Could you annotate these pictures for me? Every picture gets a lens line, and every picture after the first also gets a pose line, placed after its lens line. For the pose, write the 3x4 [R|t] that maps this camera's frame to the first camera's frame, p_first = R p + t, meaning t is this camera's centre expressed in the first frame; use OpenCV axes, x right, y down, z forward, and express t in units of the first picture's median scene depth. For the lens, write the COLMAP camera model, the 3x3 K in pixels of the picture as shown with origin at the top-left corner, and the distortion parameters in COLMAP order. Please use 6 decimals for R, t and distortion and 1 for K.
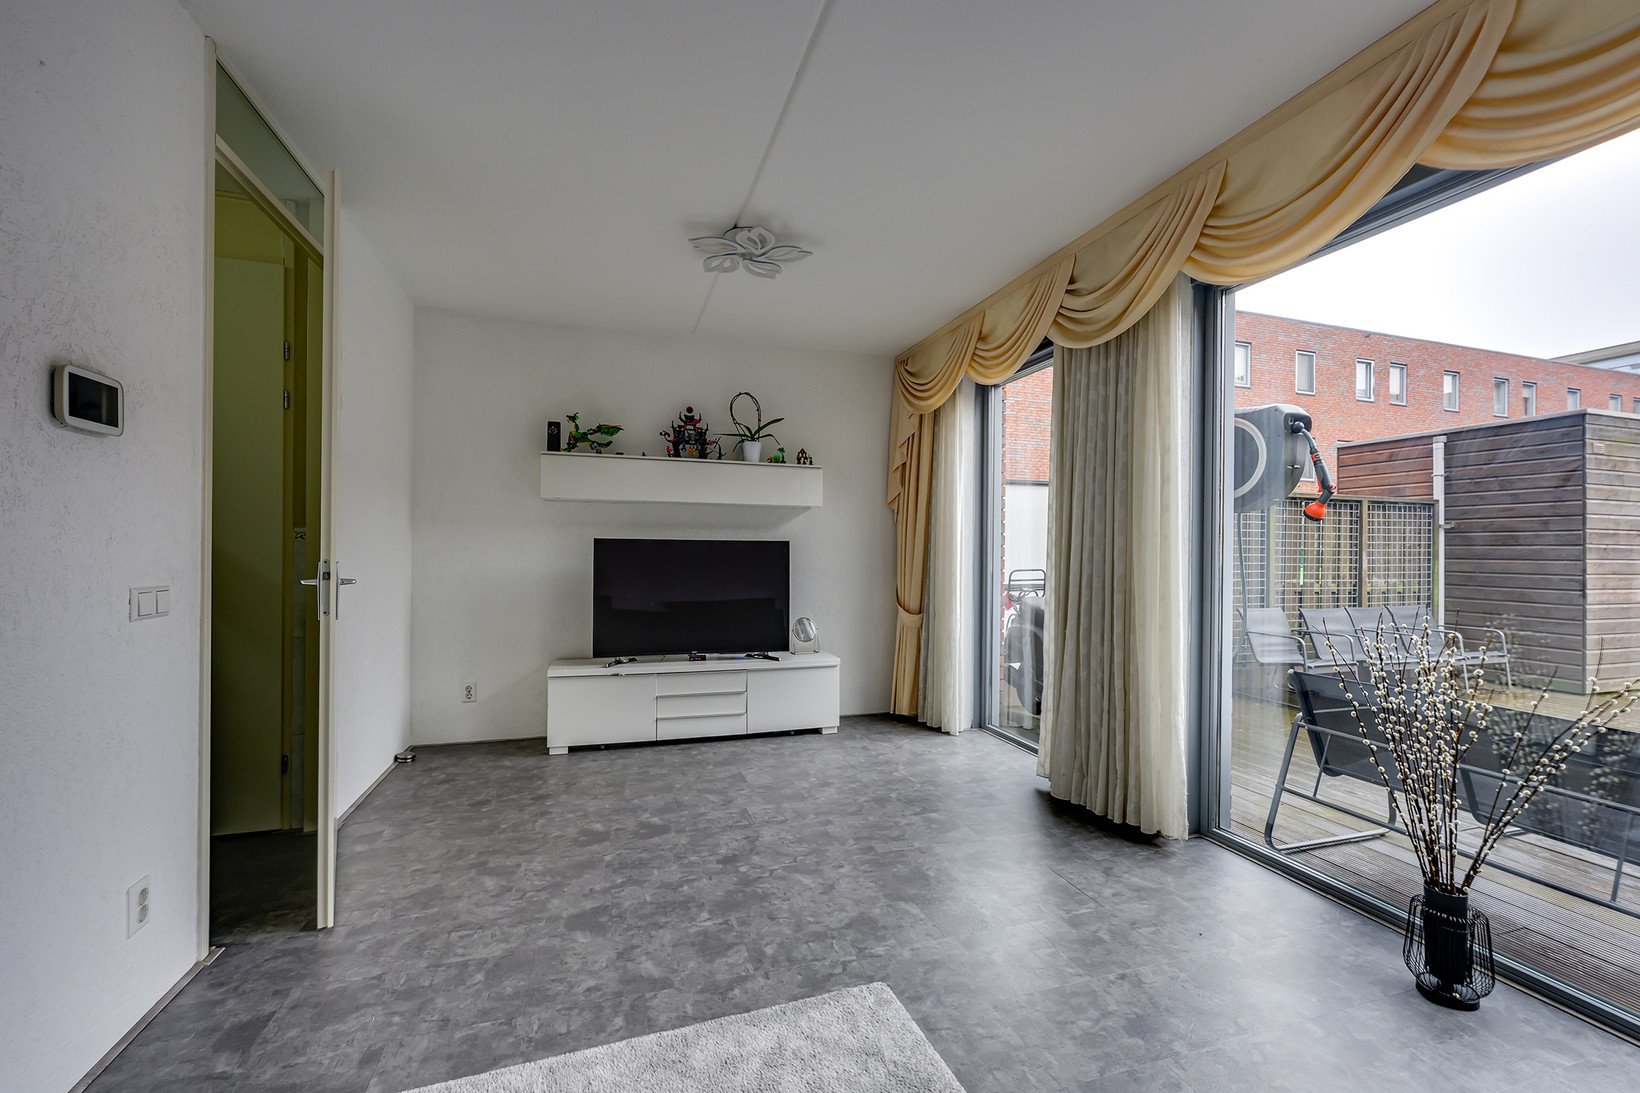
lens RADIAL K [[679.7, 0, 818.4], [0, 679.7, 551.2], [0, 0, 1]] dist [0.000392, -0.000012]
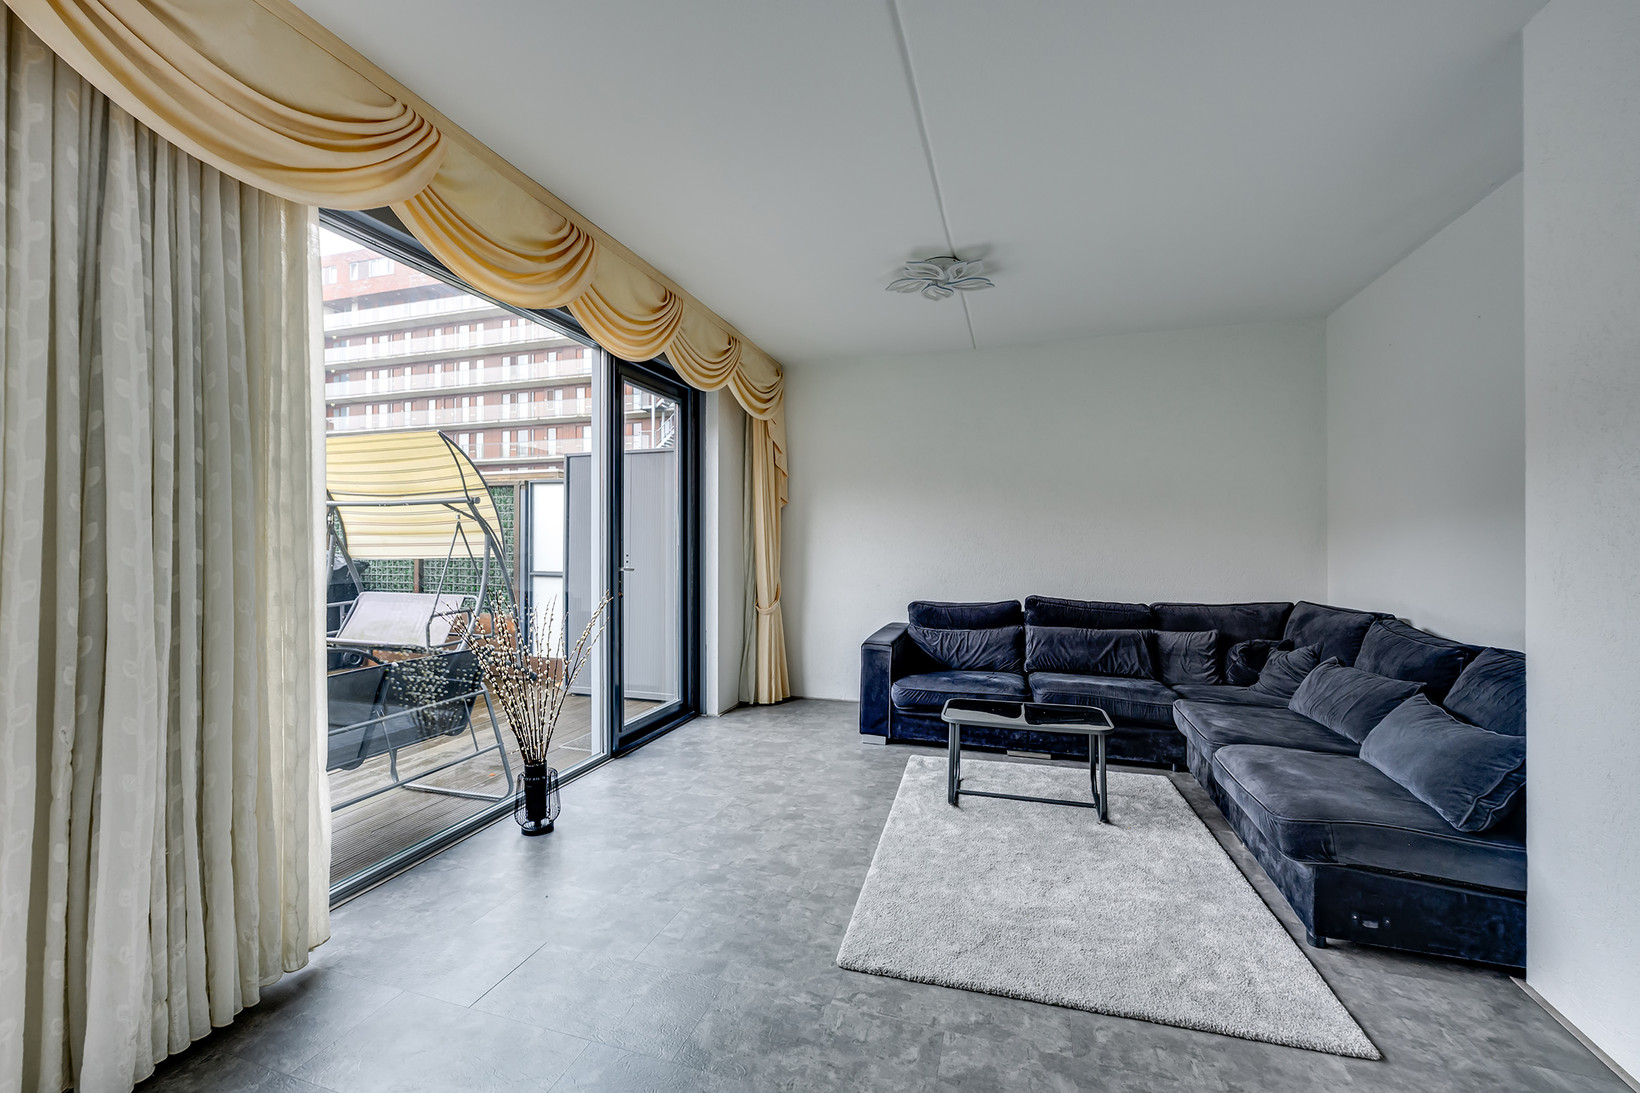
lens RADIAL K [[658.6, 0, 816.8], [0, 658.6, 540.0], [0, 0, 1]] dist [0.000453, 0.000117]
pose [[-0.818127, -0.009330, 0.574962, -0.226133], [-0.008481, 0.999955, 0.004158, -0.011658], [-0.574976, -0.001475, -0.818169, 0.913919]]
